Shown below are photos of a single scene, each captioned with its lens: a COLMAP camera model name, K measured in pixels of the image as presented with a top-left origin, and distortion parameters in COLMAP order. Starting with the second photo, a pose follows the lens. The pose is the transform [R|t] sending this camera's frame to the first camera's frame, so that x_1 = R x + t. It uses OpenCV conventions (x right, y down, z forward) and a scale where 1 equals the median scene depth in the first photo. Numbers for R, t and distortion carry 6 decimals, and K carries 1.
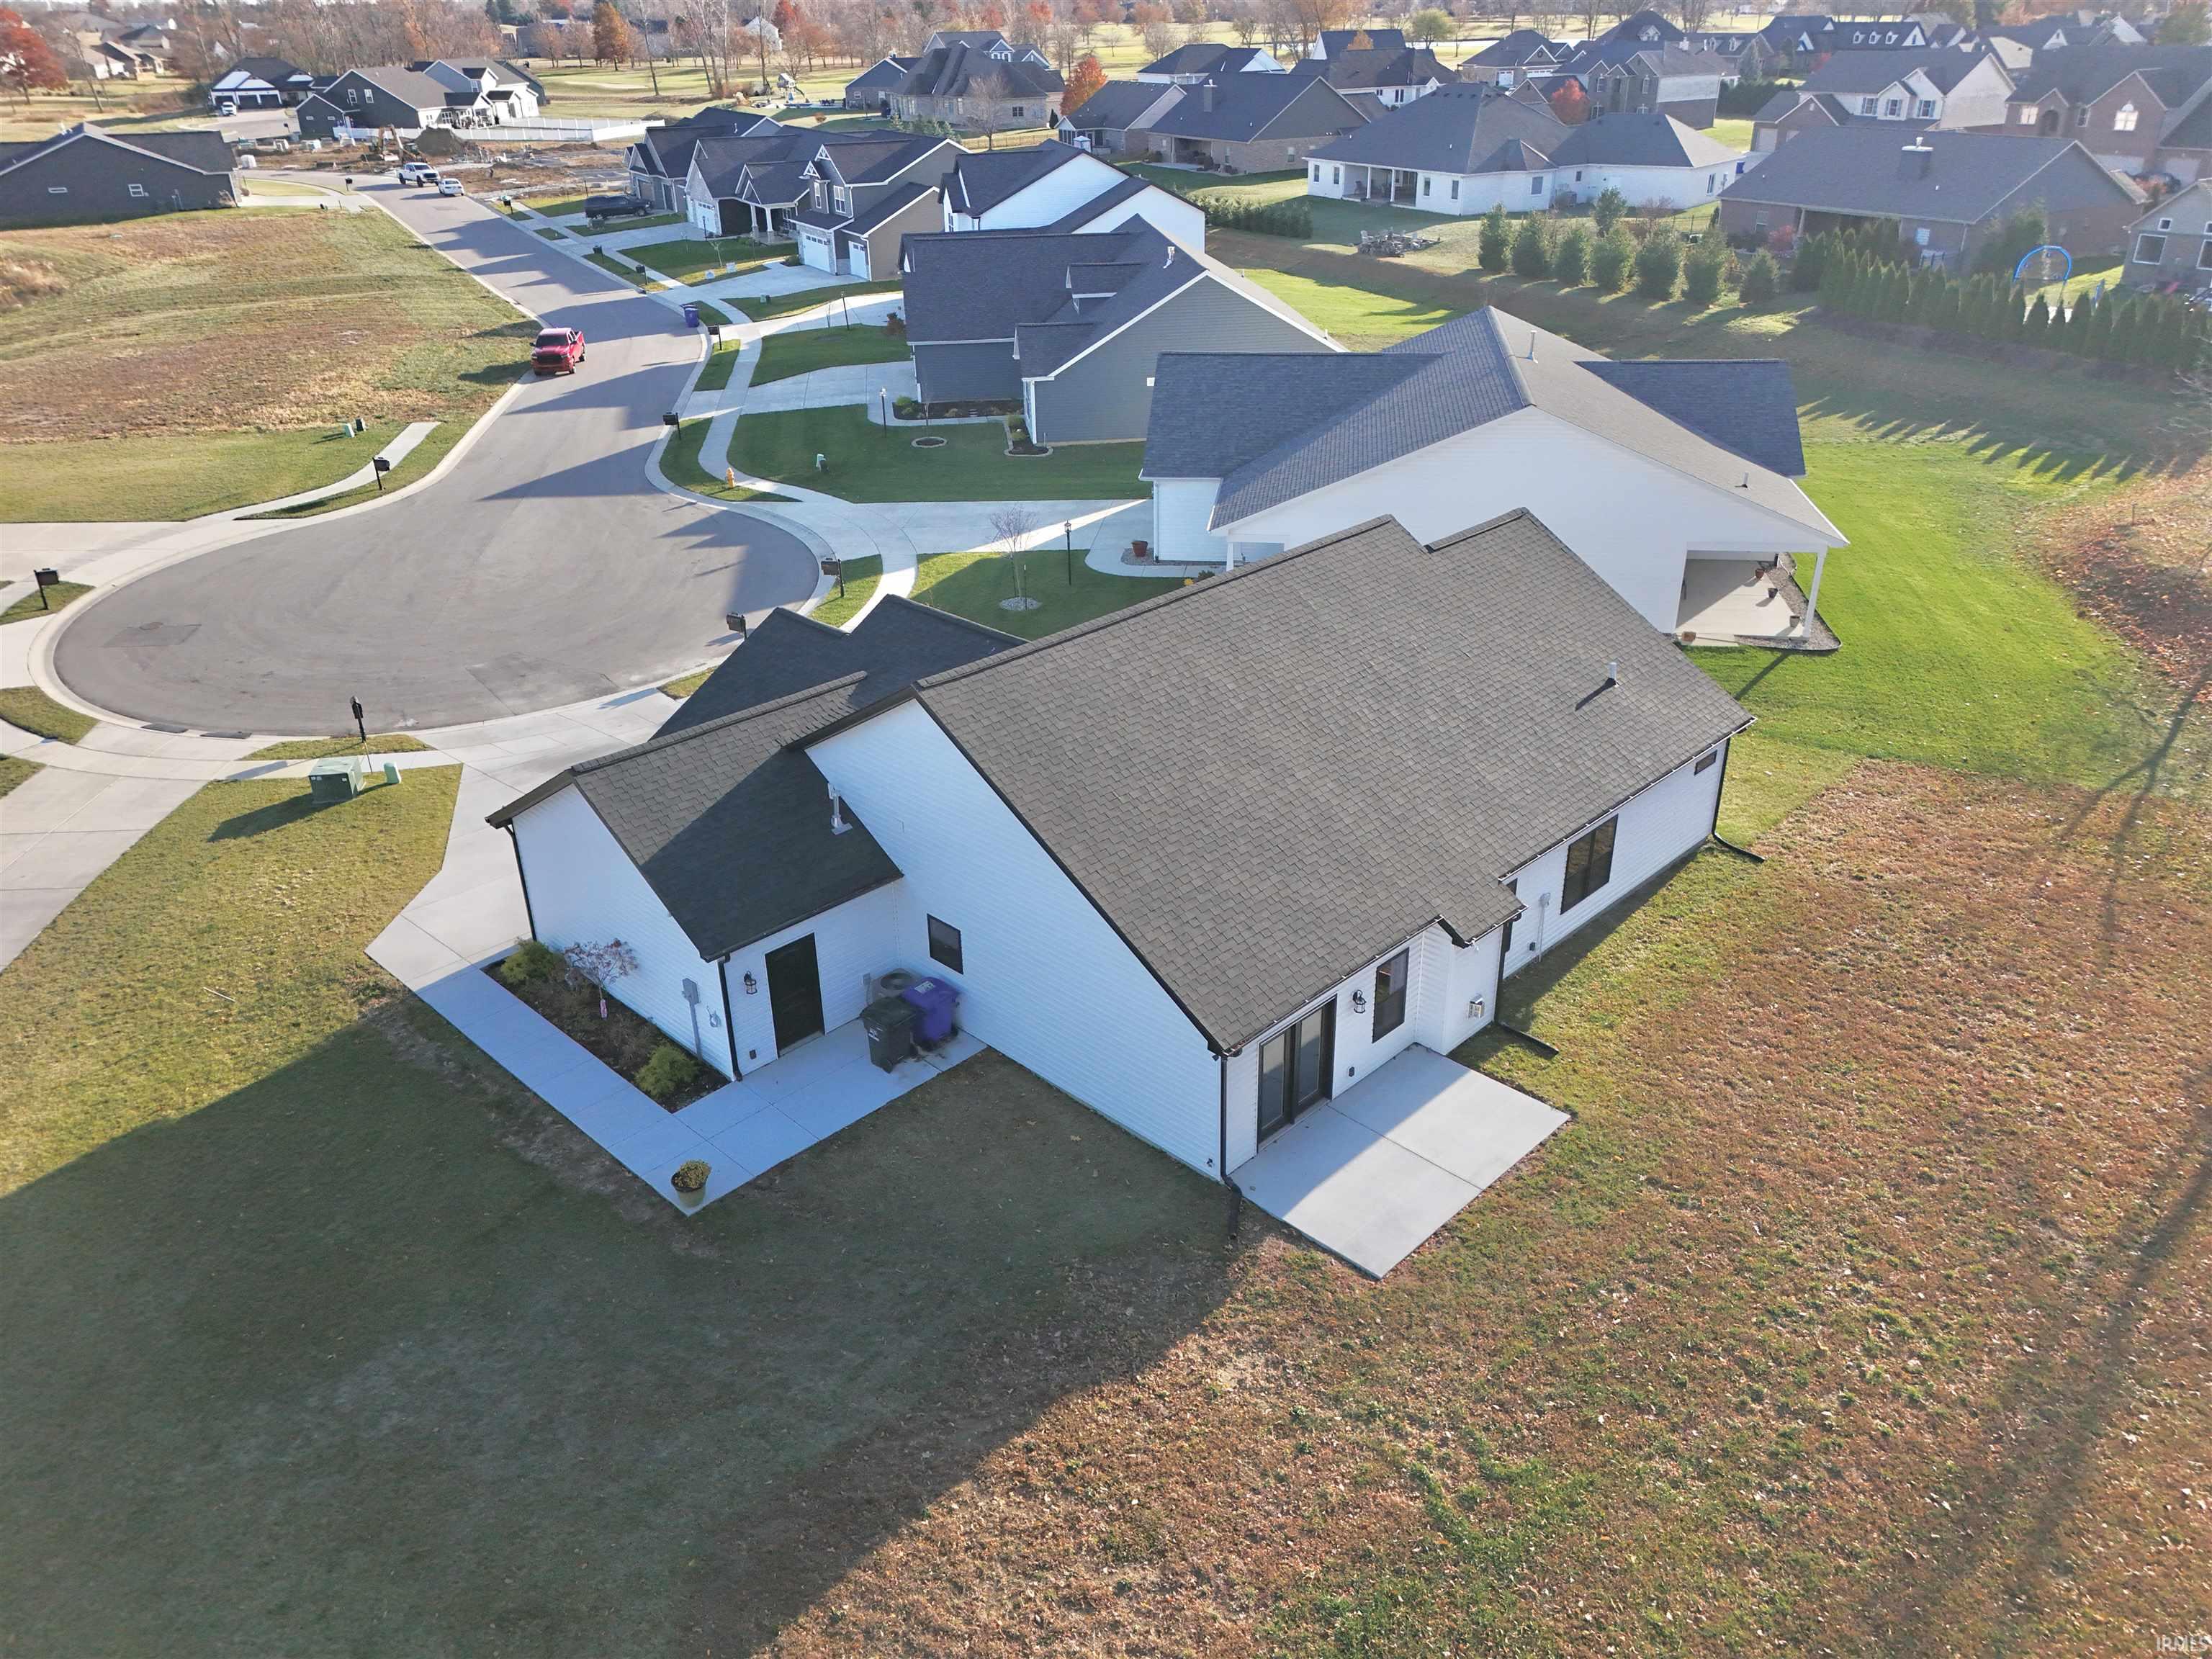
lens RADIAL K [[1634.5, 0, 1108.3], [0, 1634.5, 828.0], [0, 0, 1]] dist [0.033943, -0.010961]
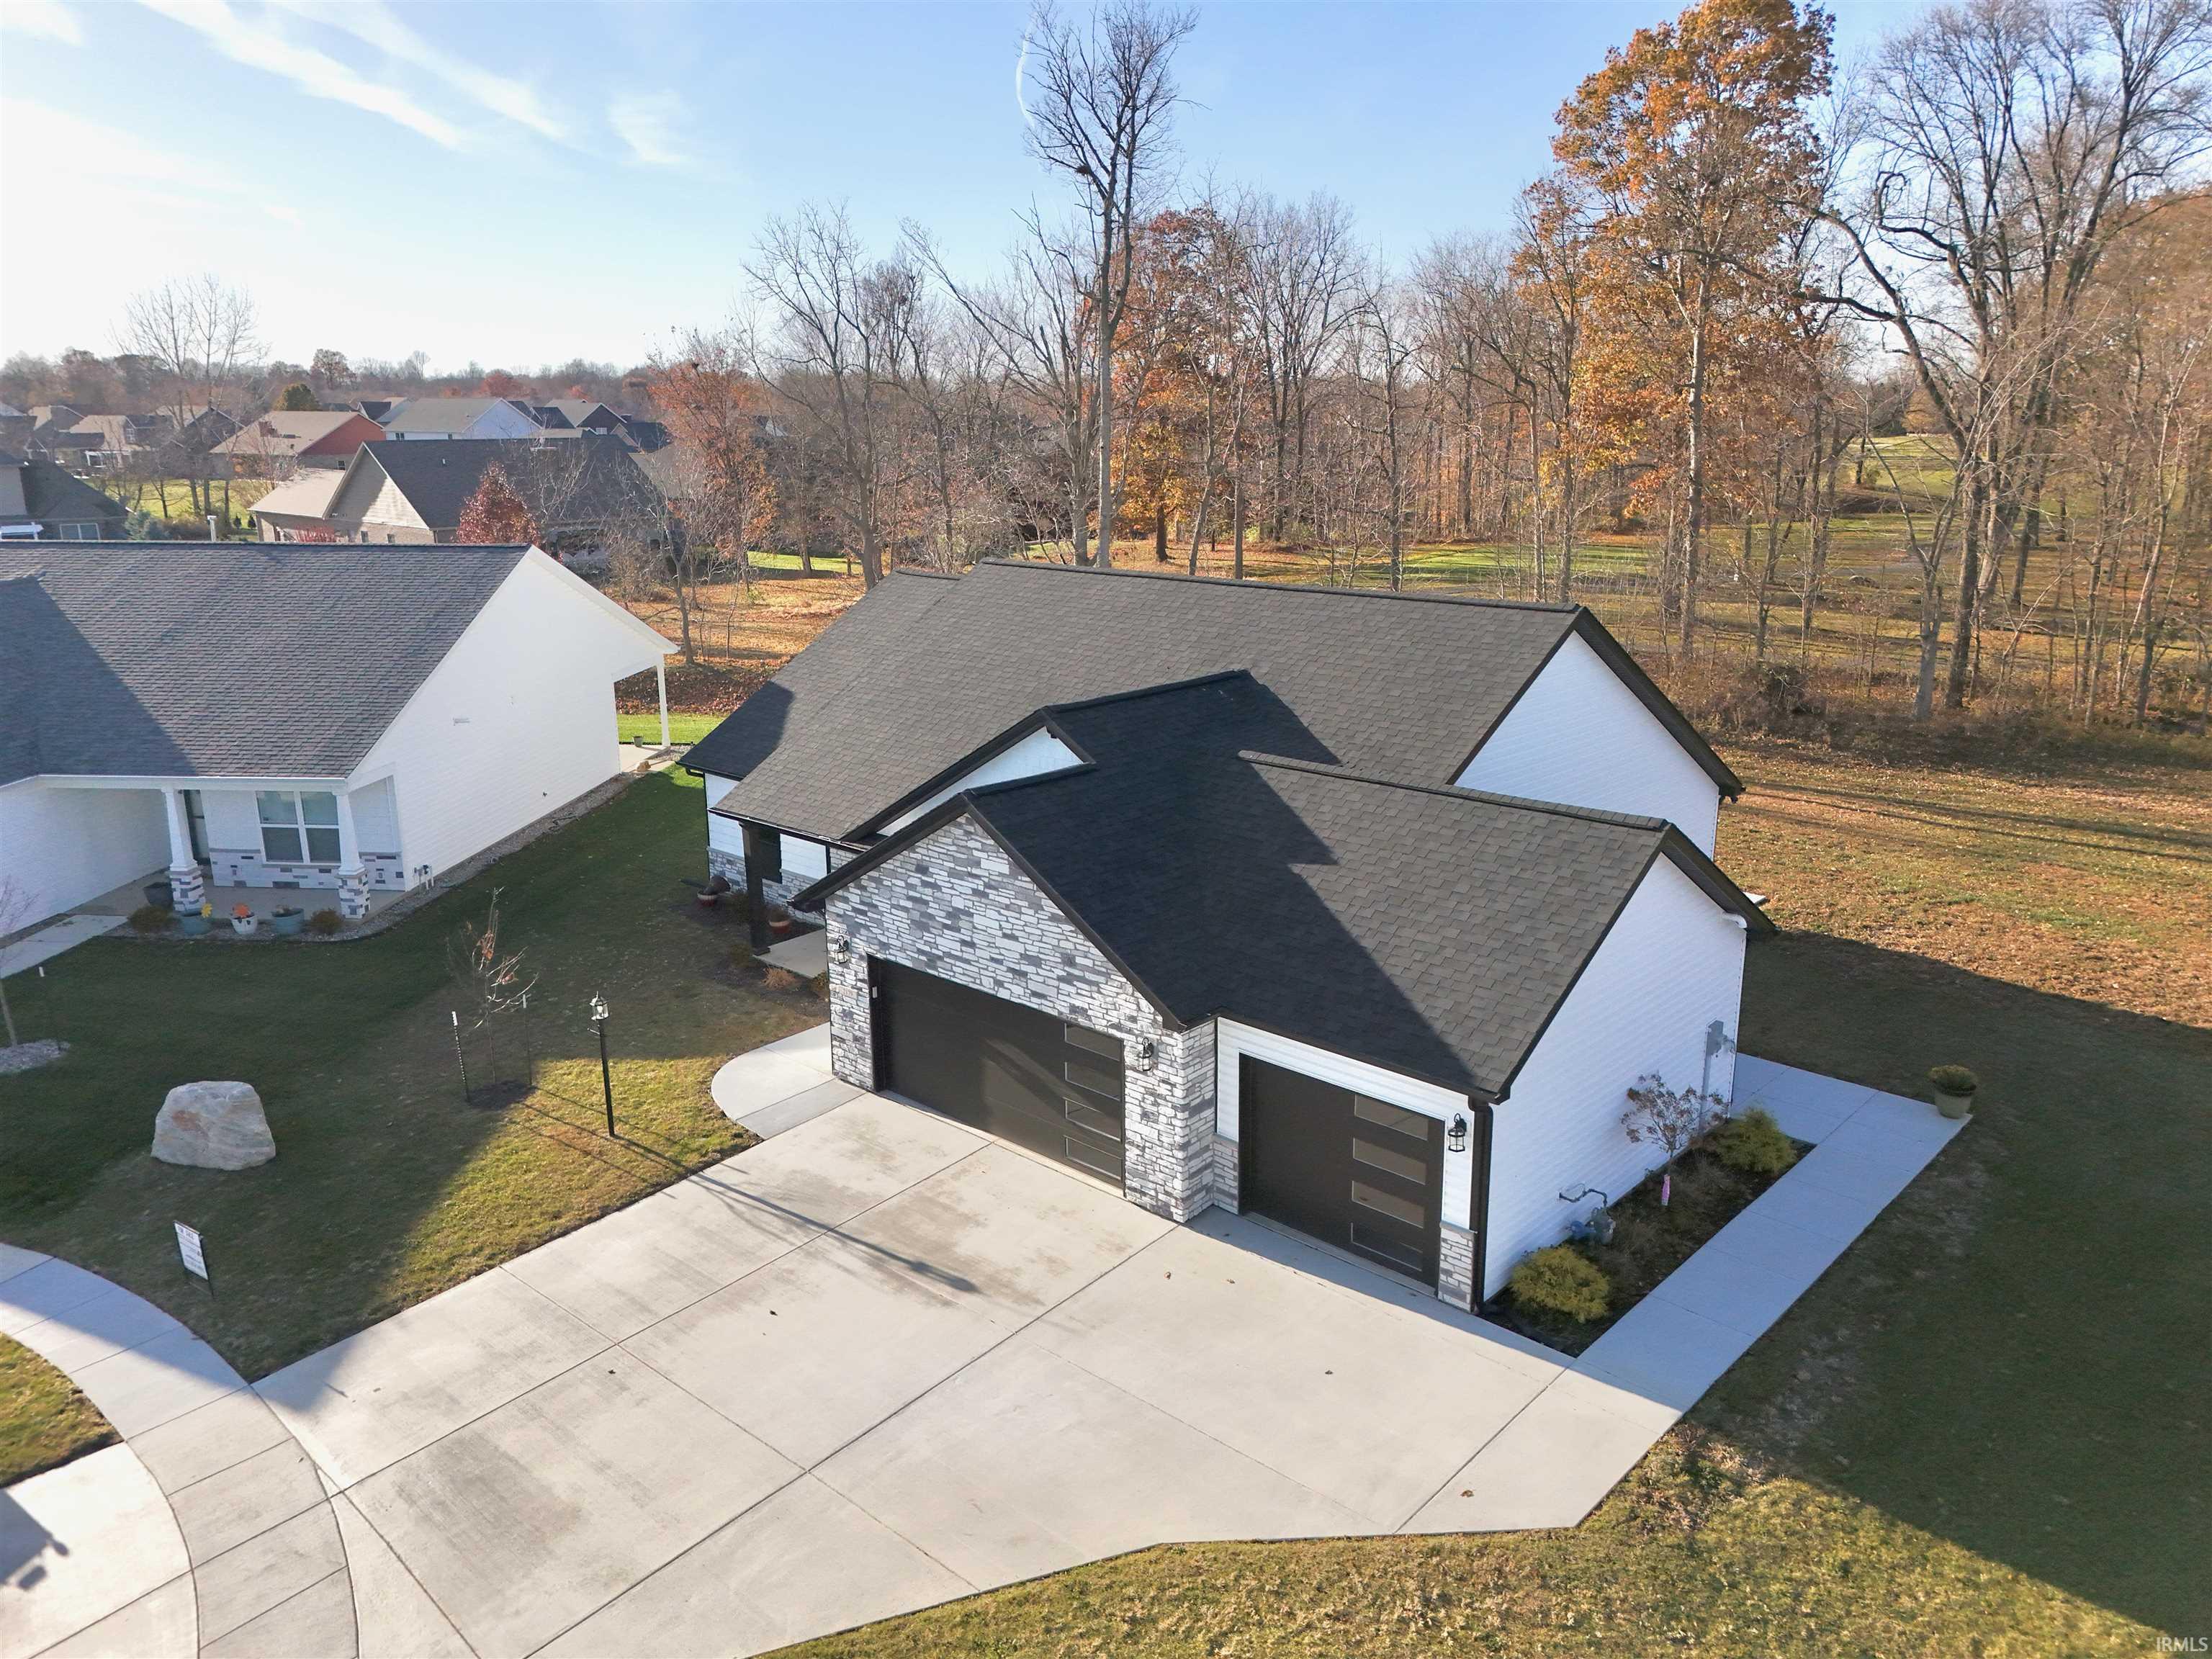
lens RADIAL K [[1634.5, 0, 1116.3], [0, 1634.5, 821.9], [0, 0, 1]] dist [0.033943, -0.010961]
pose [[-0.038427, -0.227611, 0.972994, -0.983533], [0.453432, 0.863724, 0.219957, -0.290693], [-0.890462, 0.449638, 0.070016, 1.156729]]
